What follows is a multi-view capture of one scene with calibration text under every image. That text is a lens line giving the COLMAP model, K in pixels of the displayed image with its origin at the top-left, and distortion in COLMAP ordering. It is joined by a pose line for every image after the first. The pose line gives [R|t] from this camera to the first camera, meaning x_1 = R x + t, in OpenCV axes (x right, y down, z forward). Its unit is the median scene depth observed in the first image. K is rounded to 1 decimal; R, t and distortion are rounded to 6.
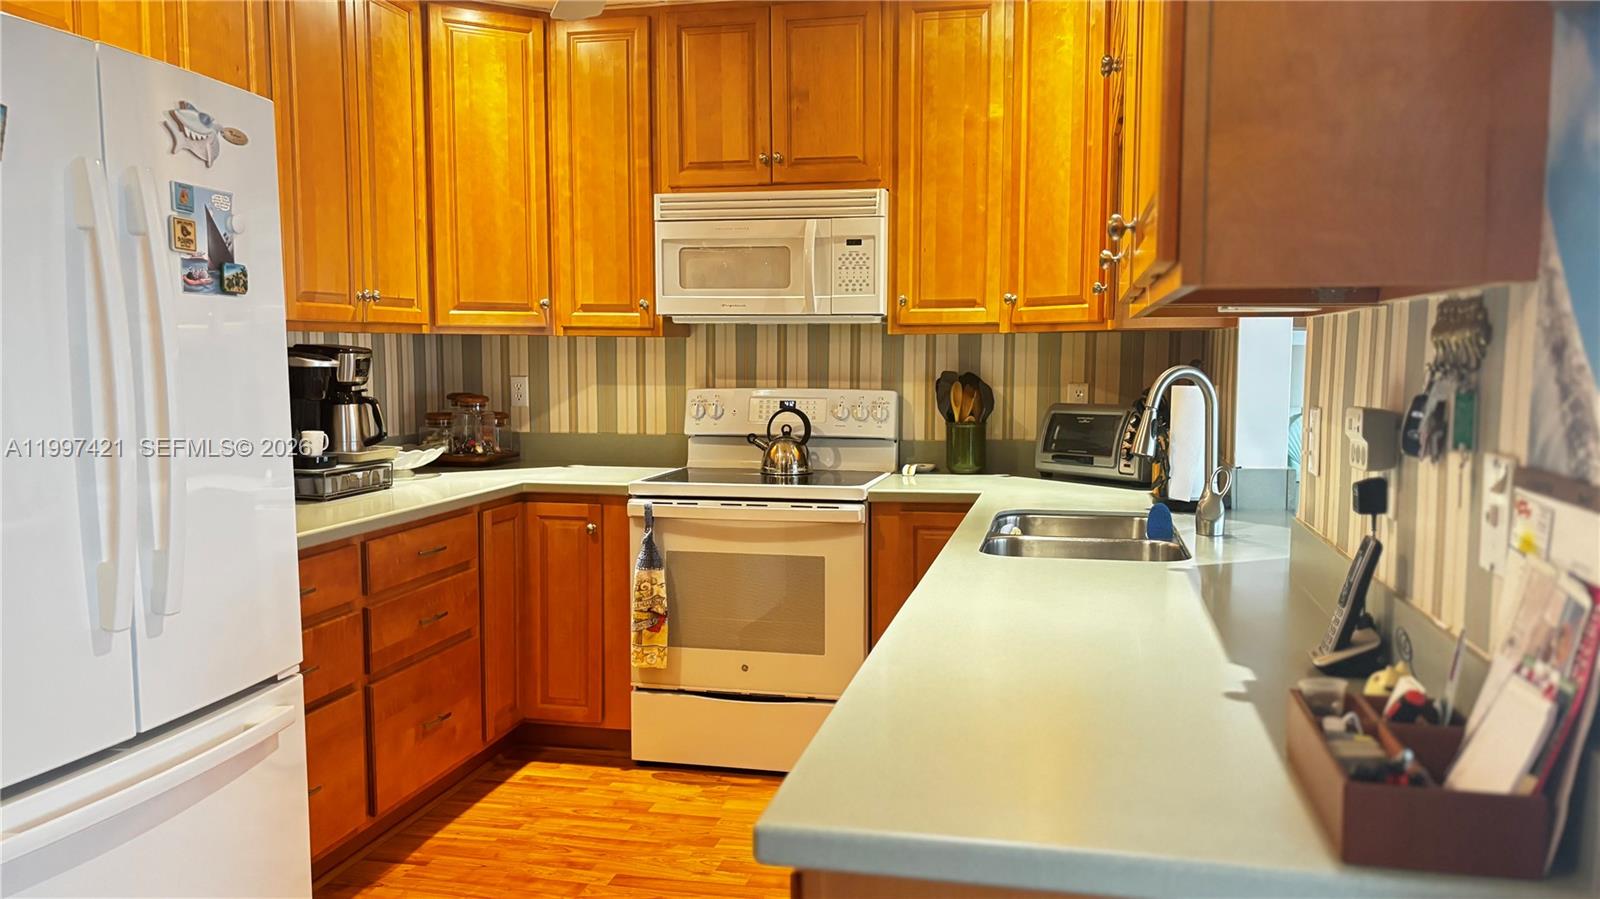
lens RADIAL K [[1257.6, 0, 800.0], [0, 1257.6, 449.5], [0, 0, 1]] dist [0.057827, 0.002890]
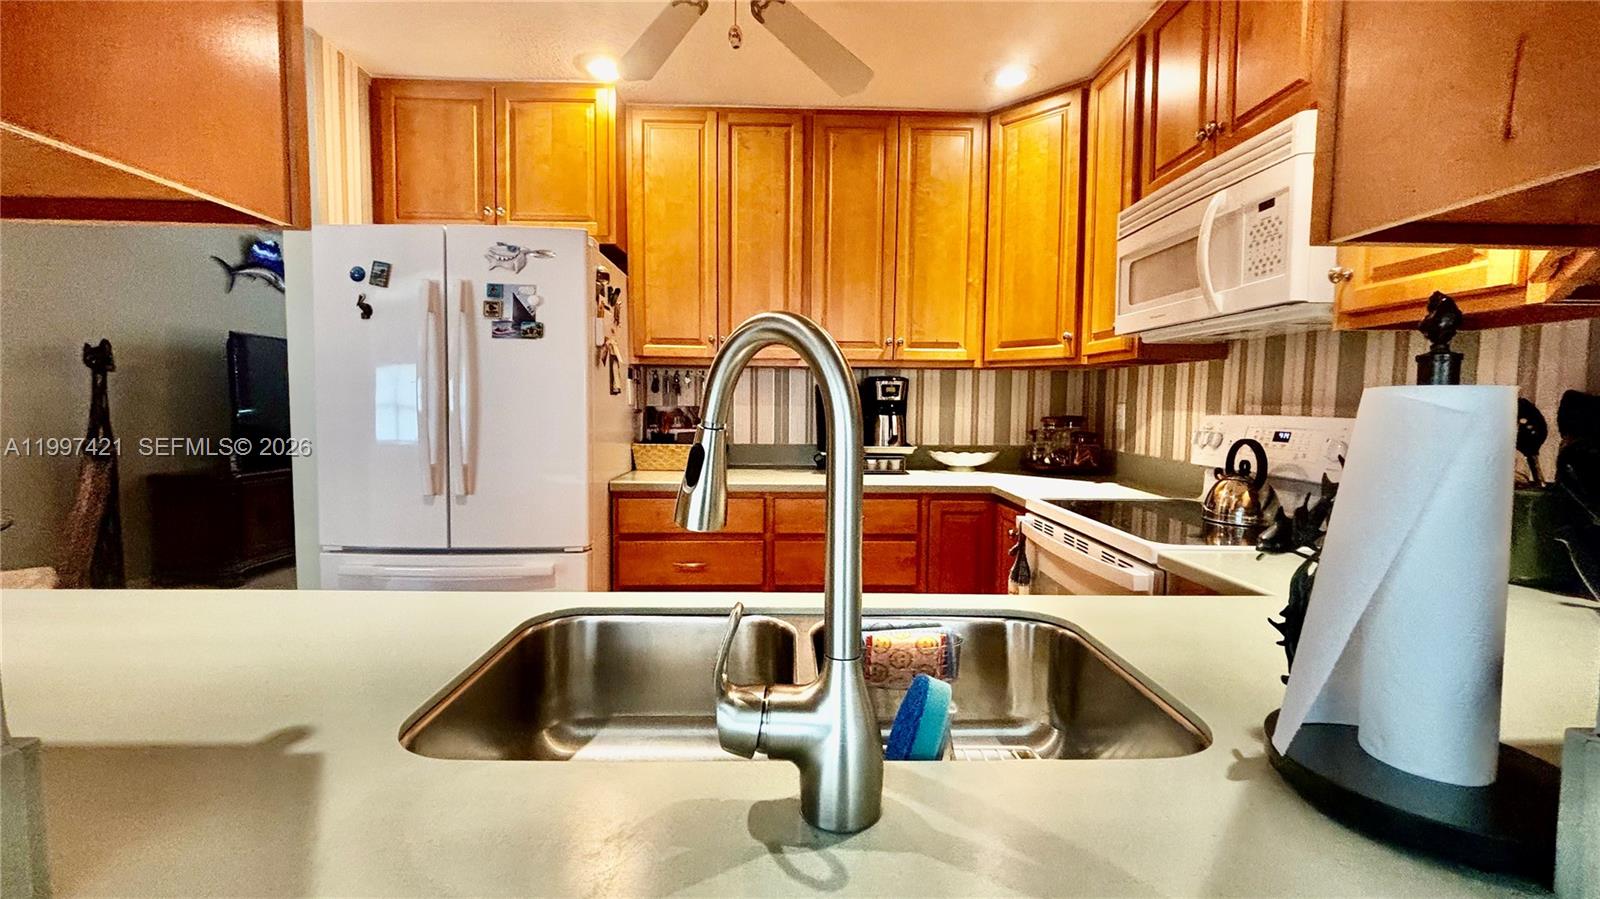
lens RADIAL K [[659.7, 0, 800.0], [0, 659.7, 449.5], [0, 0, 1]] dist [-0.001480, -0.000080]
pose [[0.235778, 0.068023, -0.969423, 0.349982], [-0.088063, 0.994939, 0.048395, -0.023023], [0.967809, 0.073960, 0.240574, 0.669859]]
